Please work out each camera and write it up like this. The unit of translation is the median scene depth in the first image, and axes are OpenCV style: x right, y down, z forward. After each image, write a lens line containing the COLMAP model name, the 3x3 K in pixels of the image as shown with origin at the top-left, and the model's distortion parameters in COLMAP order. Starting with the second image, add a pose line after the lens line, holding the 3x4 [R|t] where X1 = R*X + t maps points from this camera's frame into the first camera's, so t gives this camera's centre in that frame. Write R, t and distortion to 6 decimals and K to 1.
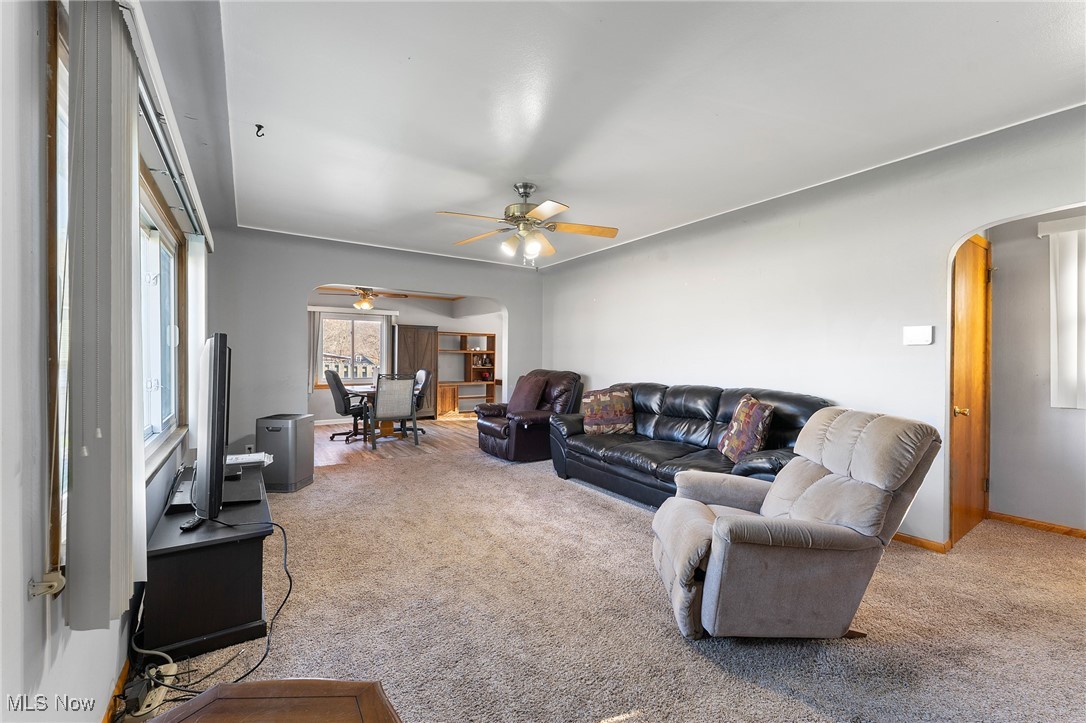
lens RADIAL K [[435.0, 0, 545.2], [0, 435.0, 361.0], [0, 0, 1]] dist [-0.000055, -0.000021]
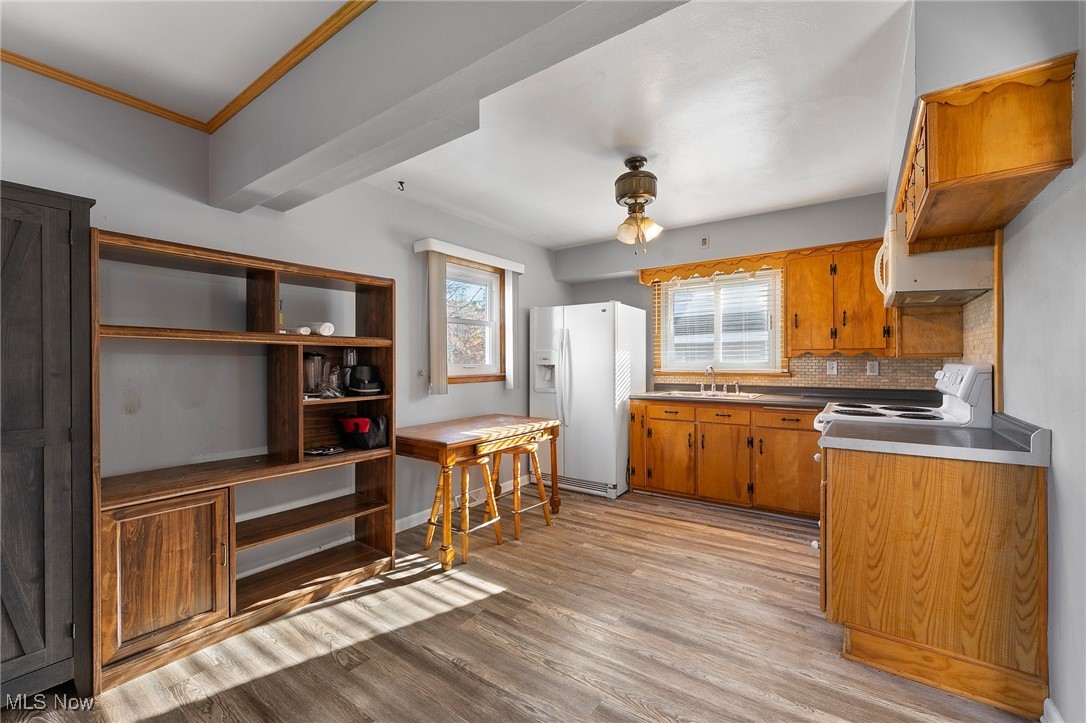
lens RADIAL K [[435.0, 0, 546.1], [0, 435.0, 364.9], [0, 0, 1]] dist [-0.000055, -0.000021]
pose [[0.937067, -0.009262, 0.349027, -0.121347], [0.005231, 0.999908, 0.012490, -0.009078], [-0.349111, -0.009878, 0.937029, 0.705908]]
